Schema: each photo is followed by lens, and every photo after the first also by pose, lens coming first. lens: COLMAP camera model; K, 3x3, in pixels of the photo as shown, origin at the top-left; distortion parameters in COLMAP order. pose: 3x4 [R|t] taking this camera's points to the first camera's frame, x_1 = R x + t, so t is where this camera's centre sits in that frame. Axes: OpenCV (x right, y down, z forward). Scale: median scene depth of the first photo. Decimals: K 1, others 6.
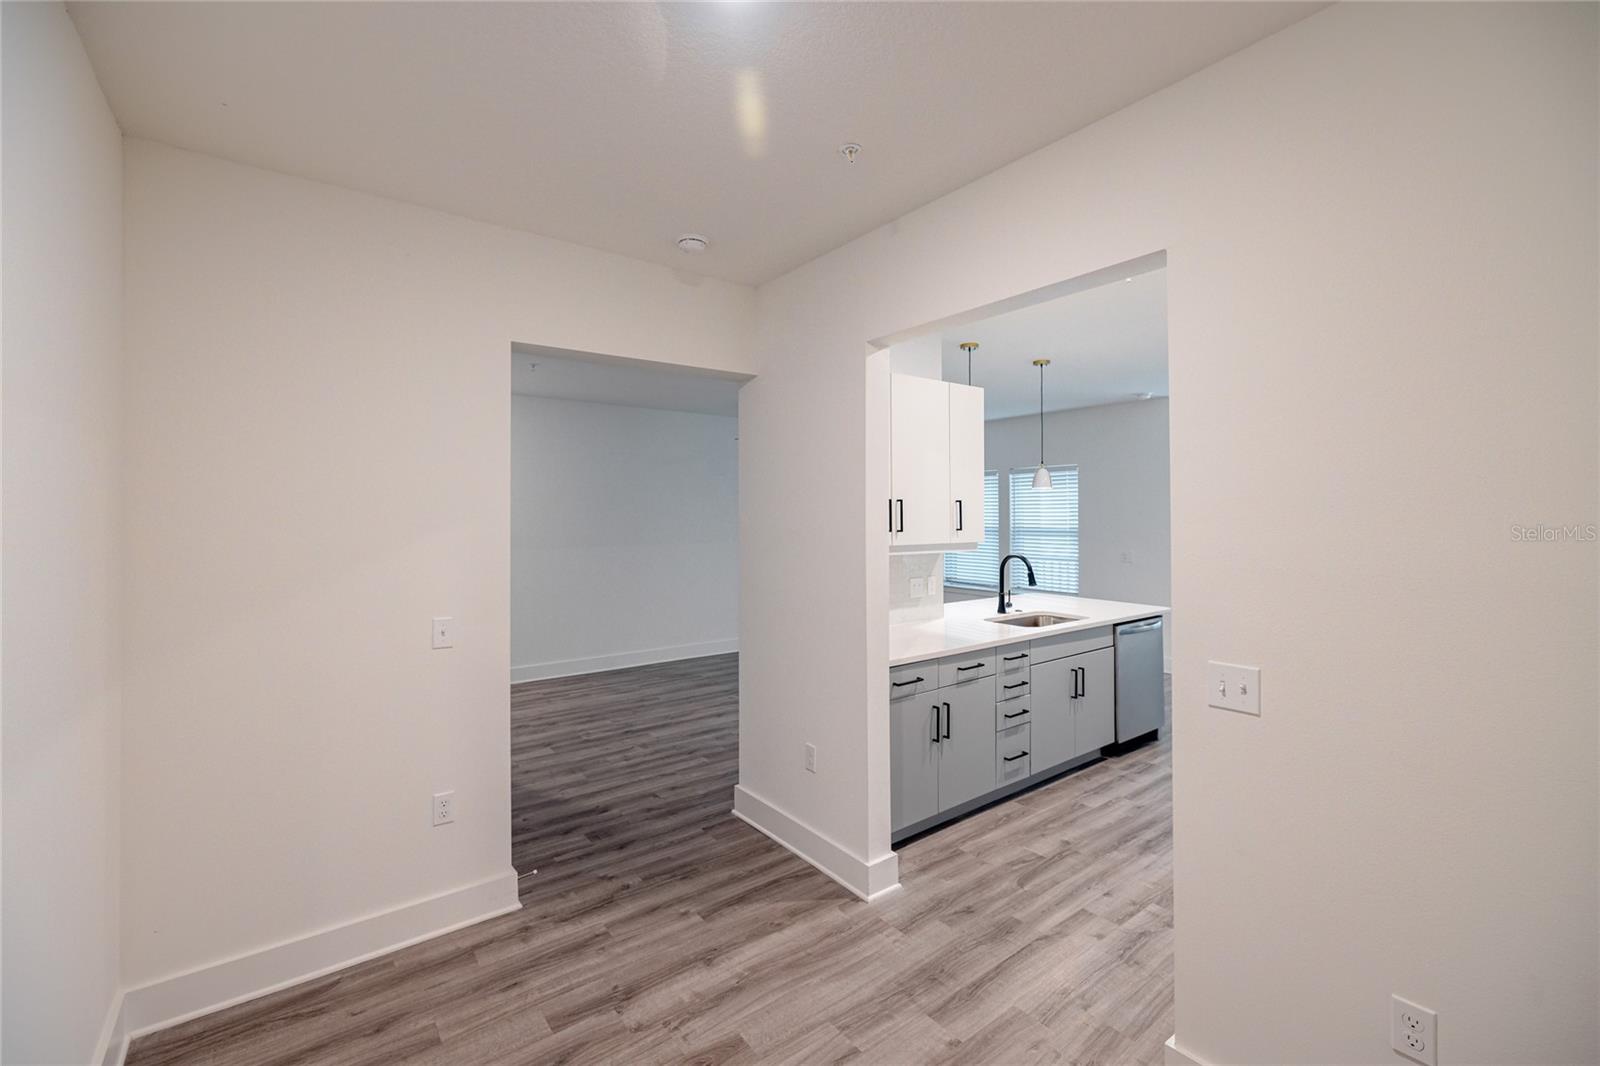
lens RADIAL K [[671.6, 0, 795.2], [0, 671.6, 521.9], [0, 0, 1]] dist [0.002048, -0.000882]
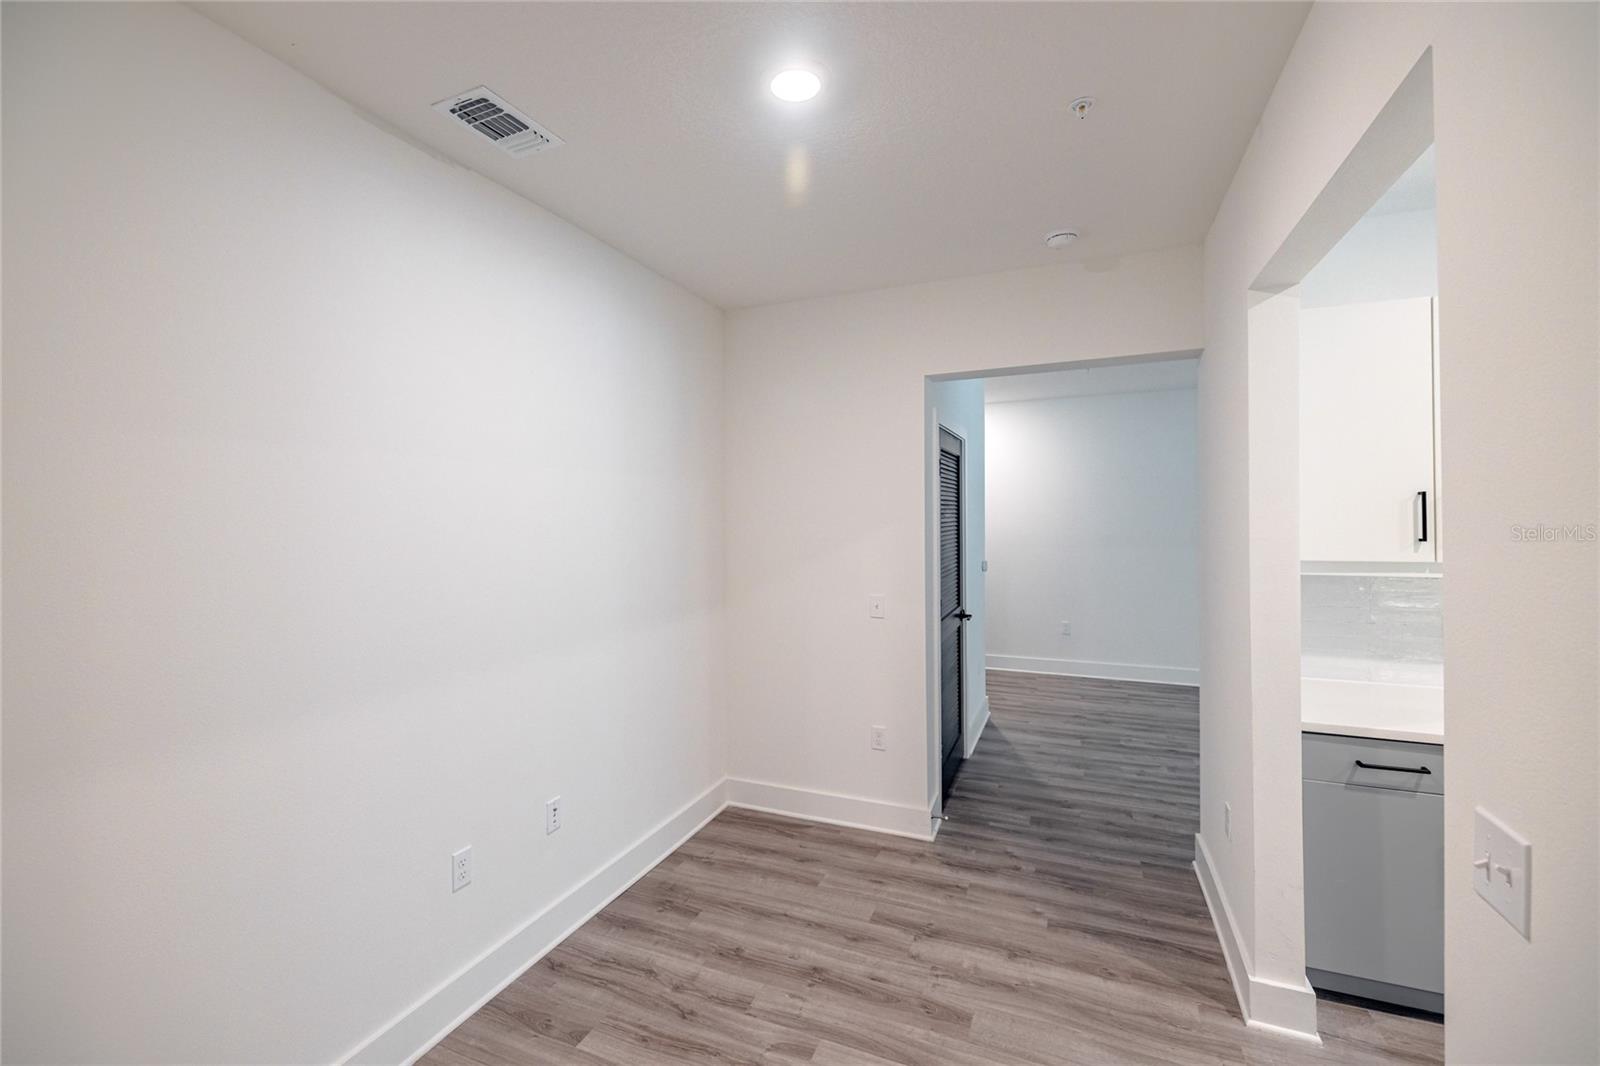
lens RADIAL K [[671.6, 0, 791.8], [0, 671.6, 521.7], [0, 0, 1]] dist [0.002048, -0.000882]
pose [[0.498292, 0.003611, -0.867002, 0.497951], [0.002854, 0.999979, 0.005805, -0.010417], [0.867005, -0.005367, 0.498271, 0.172135]]
